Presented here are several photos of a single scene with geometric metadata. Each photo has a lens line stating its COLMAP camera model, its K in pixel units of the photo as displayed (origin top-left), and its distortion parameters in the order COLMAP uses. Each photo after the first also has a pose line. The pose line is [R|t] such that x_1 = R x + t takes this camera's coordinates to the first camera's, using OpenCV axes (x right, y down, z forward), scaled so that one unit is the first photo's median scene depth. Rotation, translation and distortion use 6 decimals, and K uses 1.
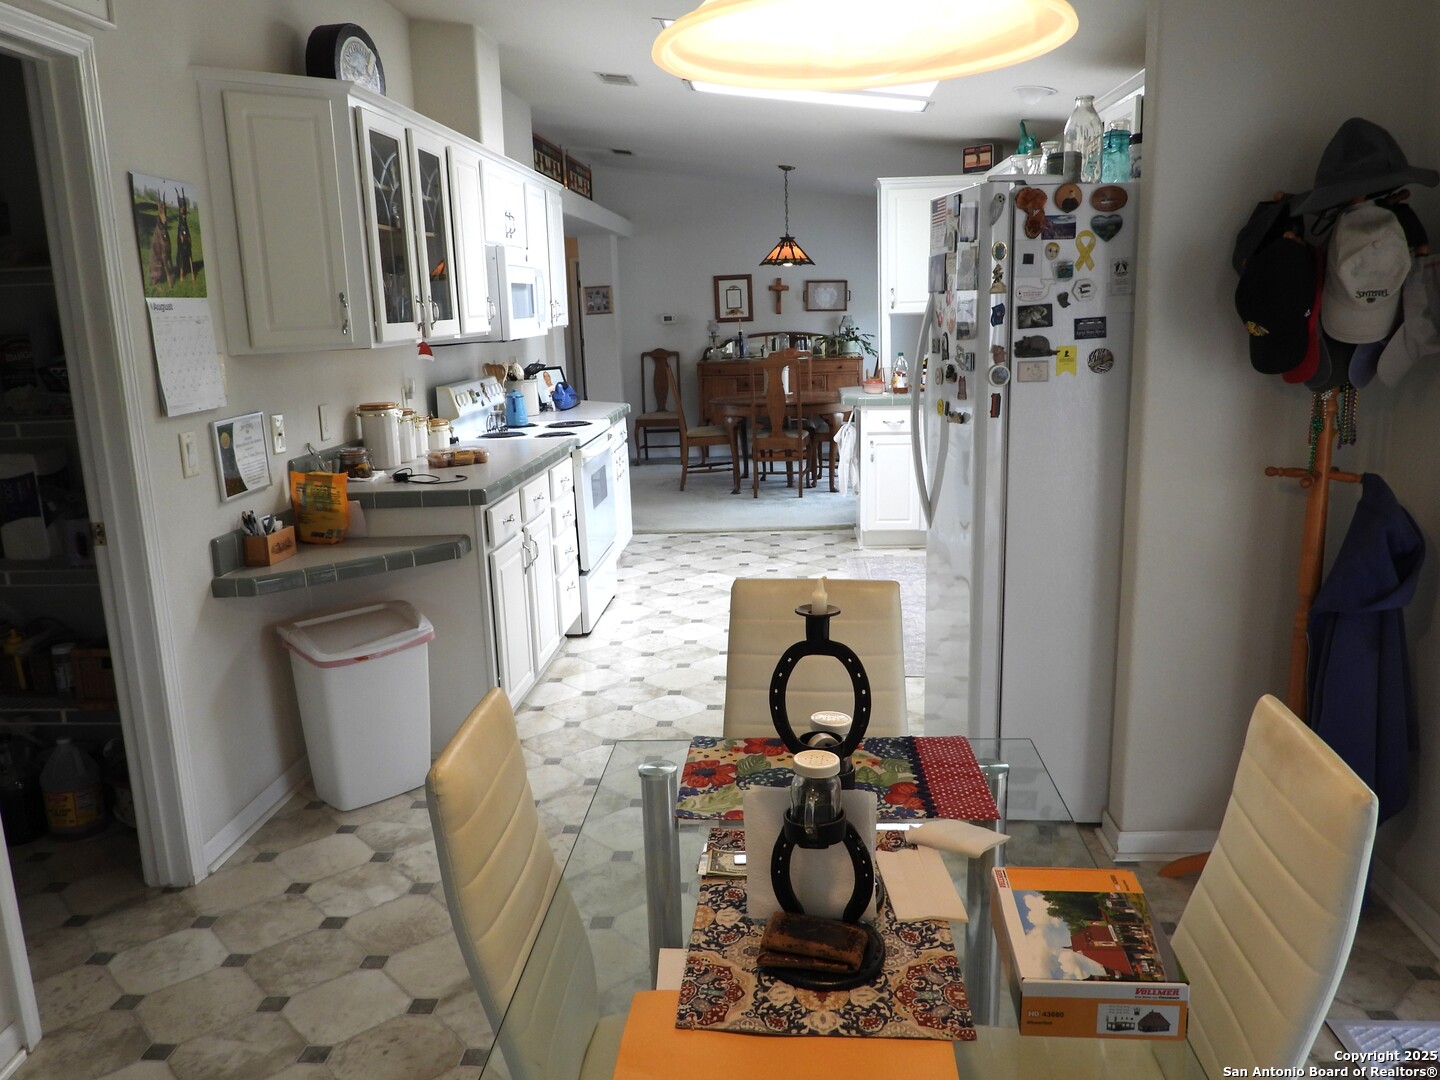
lens RADIAL K [[1123.2, 0, 720.0], [0, 1123.2, 540.0], [0, 0, 1]] dist [-0.007401, -0.004102]
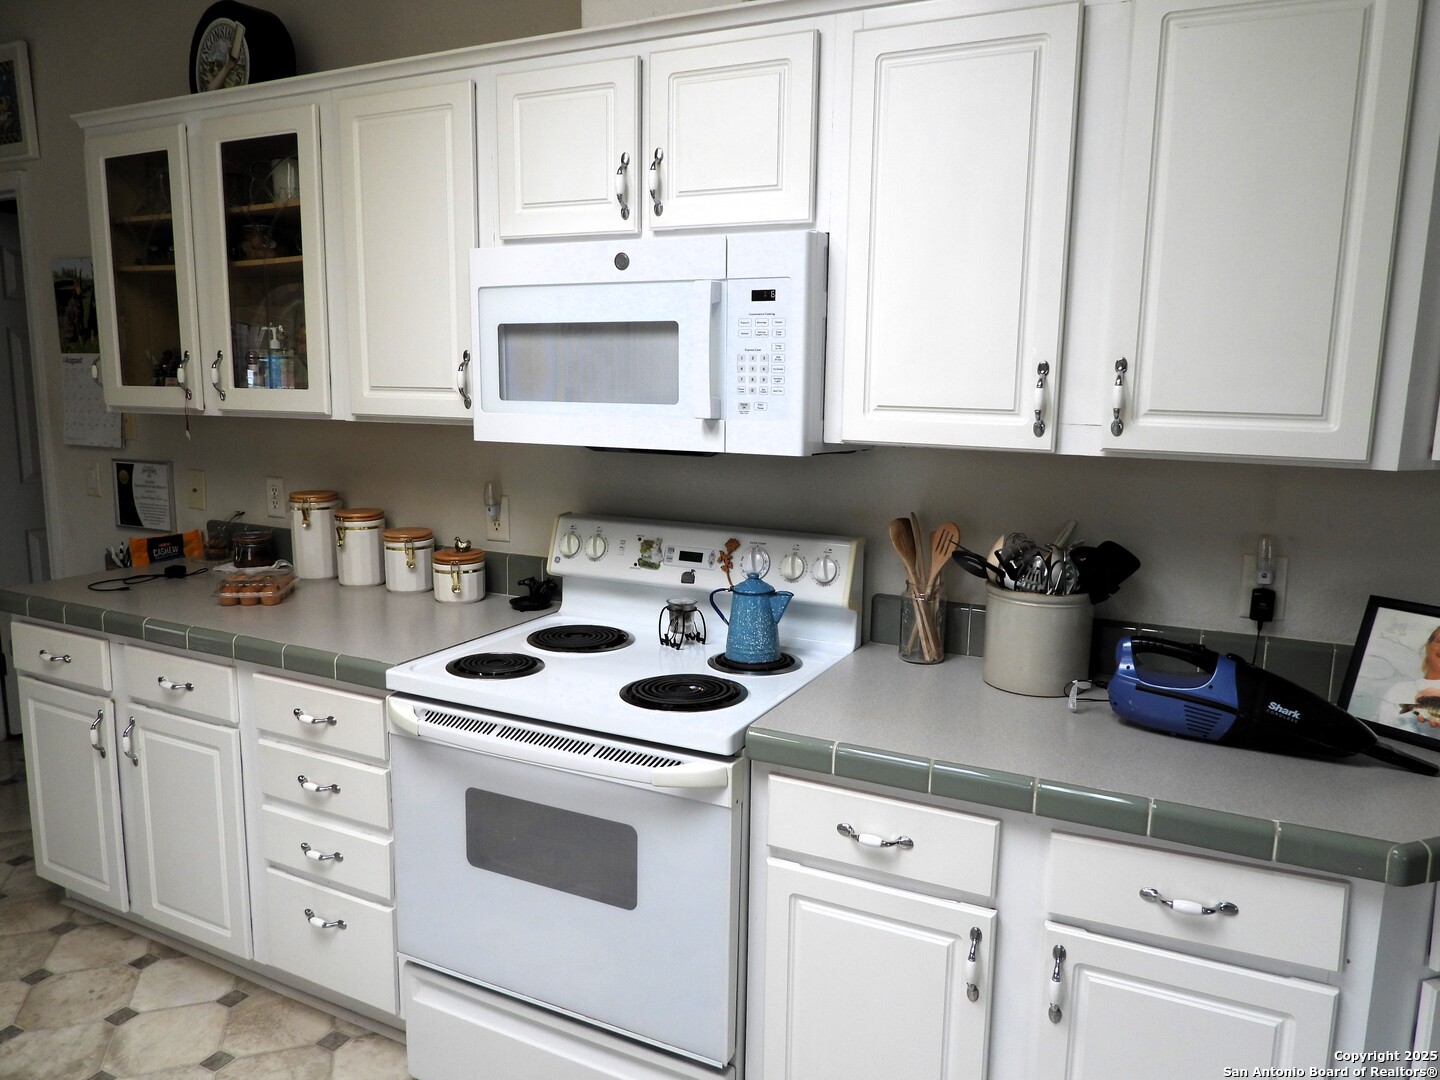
lens RADIAL K [[1036.6, 0, 720.0], [0, 1036.6, 540.0], [0, 0, 1]] dist [-0.019459, 0.000748]
pose [[-0.390297, 0.173761, -0.904144, 0.310826], [-0.189178, 0.945940, 0.263457, -0.458753], [0.901044, 0.273870, -0.336326, 2.096434]]
